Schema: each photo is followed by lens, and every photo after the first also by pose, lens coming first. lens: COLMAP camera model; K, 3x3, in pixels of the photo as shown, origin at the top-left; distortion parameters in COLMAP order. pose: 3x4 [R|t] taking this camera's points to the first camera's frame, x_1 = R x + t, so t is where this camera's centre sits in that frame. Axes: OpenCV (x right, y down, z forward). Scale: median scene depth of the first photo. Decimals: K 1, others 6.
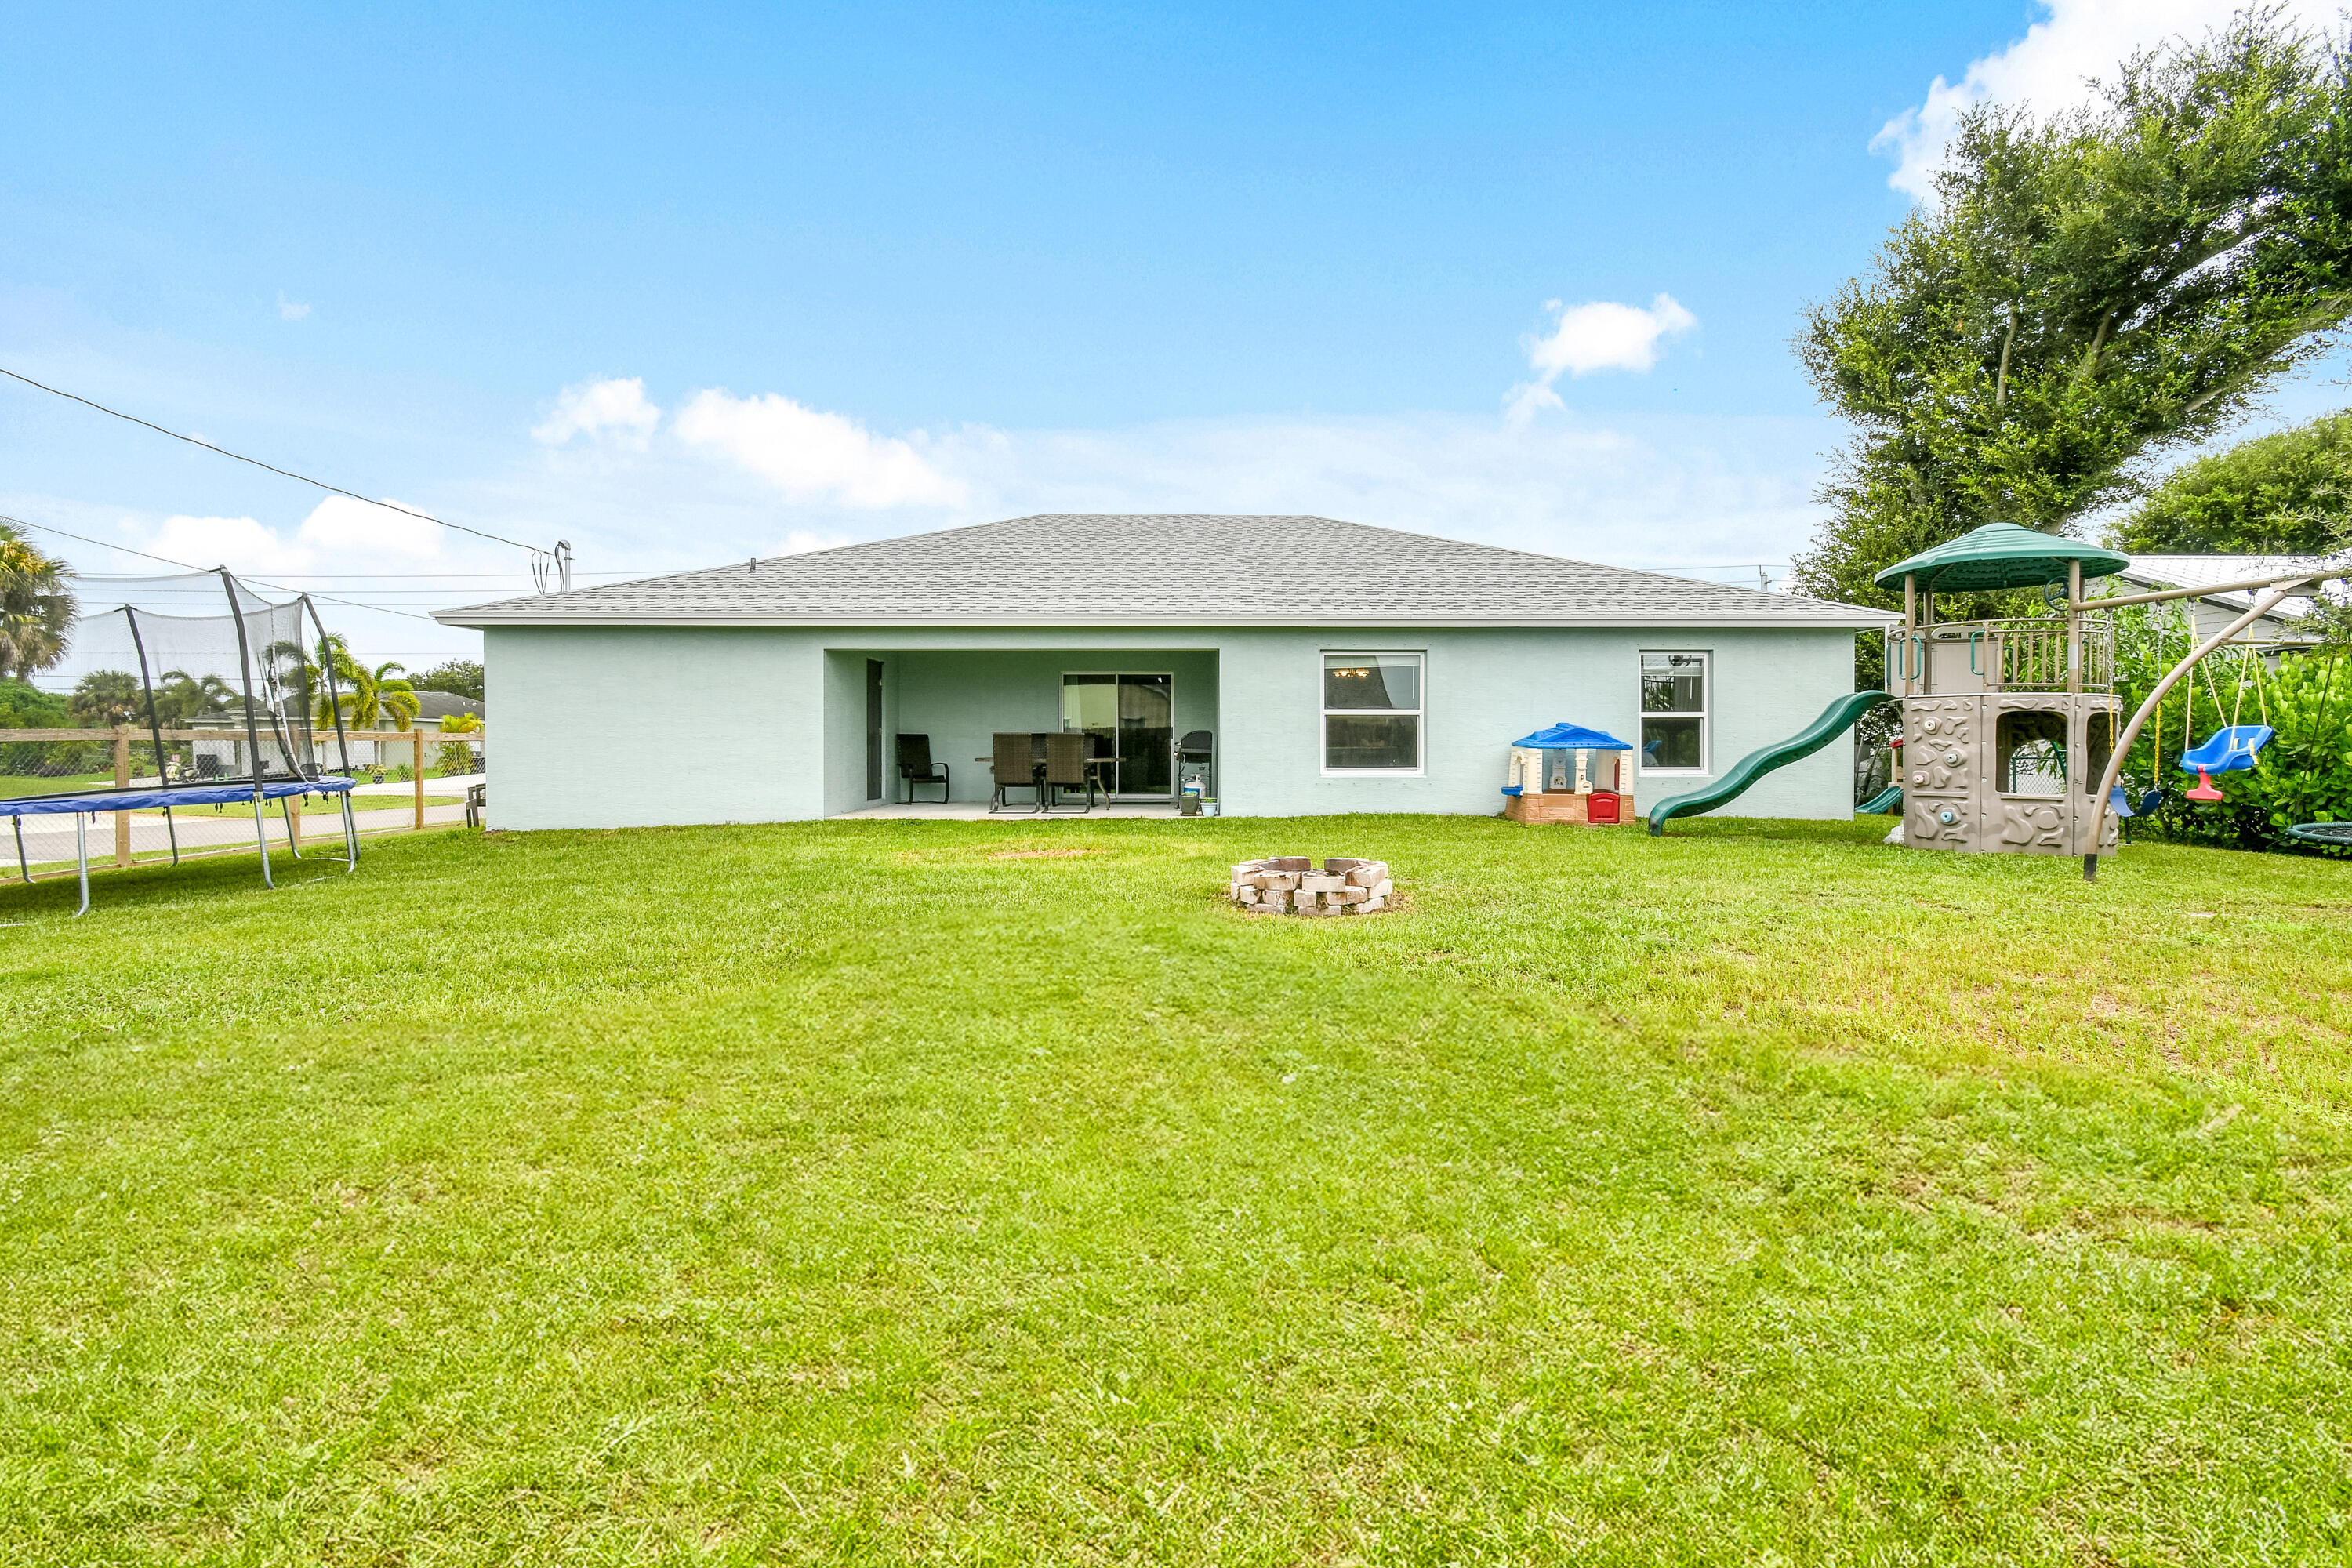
lens RADIAL K [[1079.5, 0, 1206.6], [0, 1079.5, 739.5], [0, 0, 1]] dist [-0.000012, -0.000166]
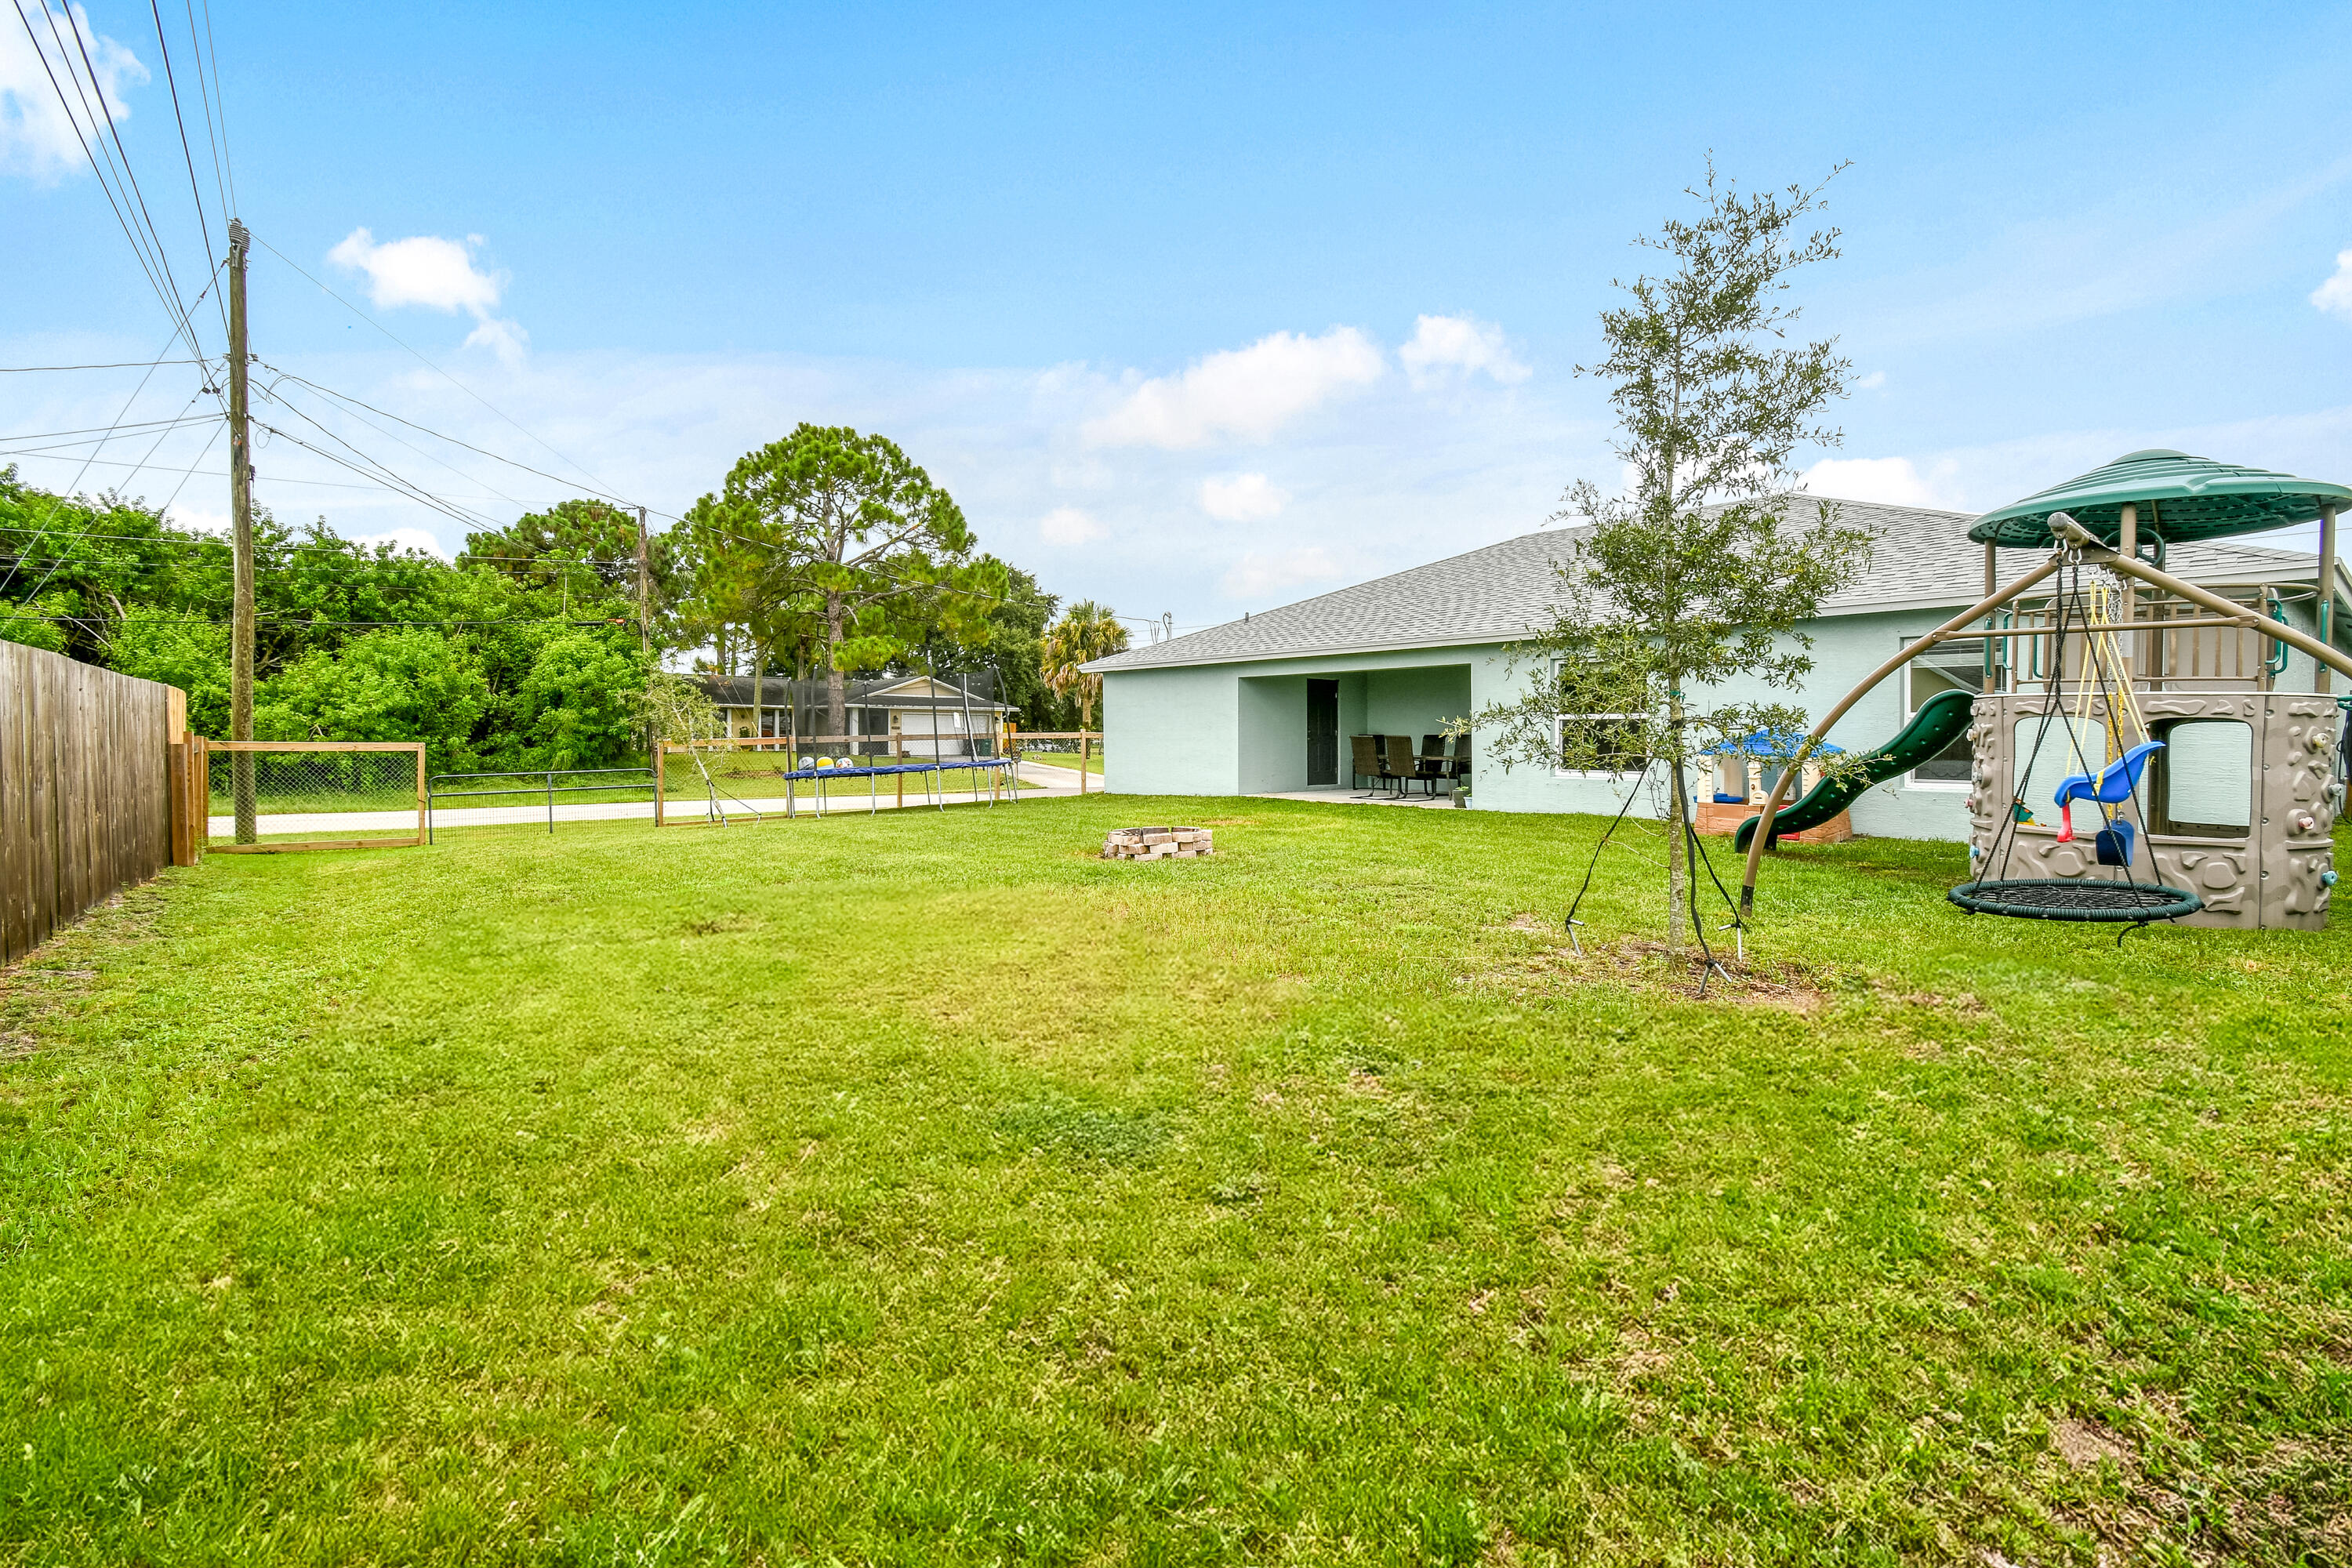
lens RADIAL K [[1079.5, 0, 1206.6], [0, 1079.5, 739.5], [0, 0, 1]] dist [-0.000012, -0.000166]
pose [[0.629486, 0.008760, -0.776963, 0.725184], [-0.002207, 0.999953, 0.009487, -0.013409], [0.777009, -0.004257, 0.629475, 0.061403]]
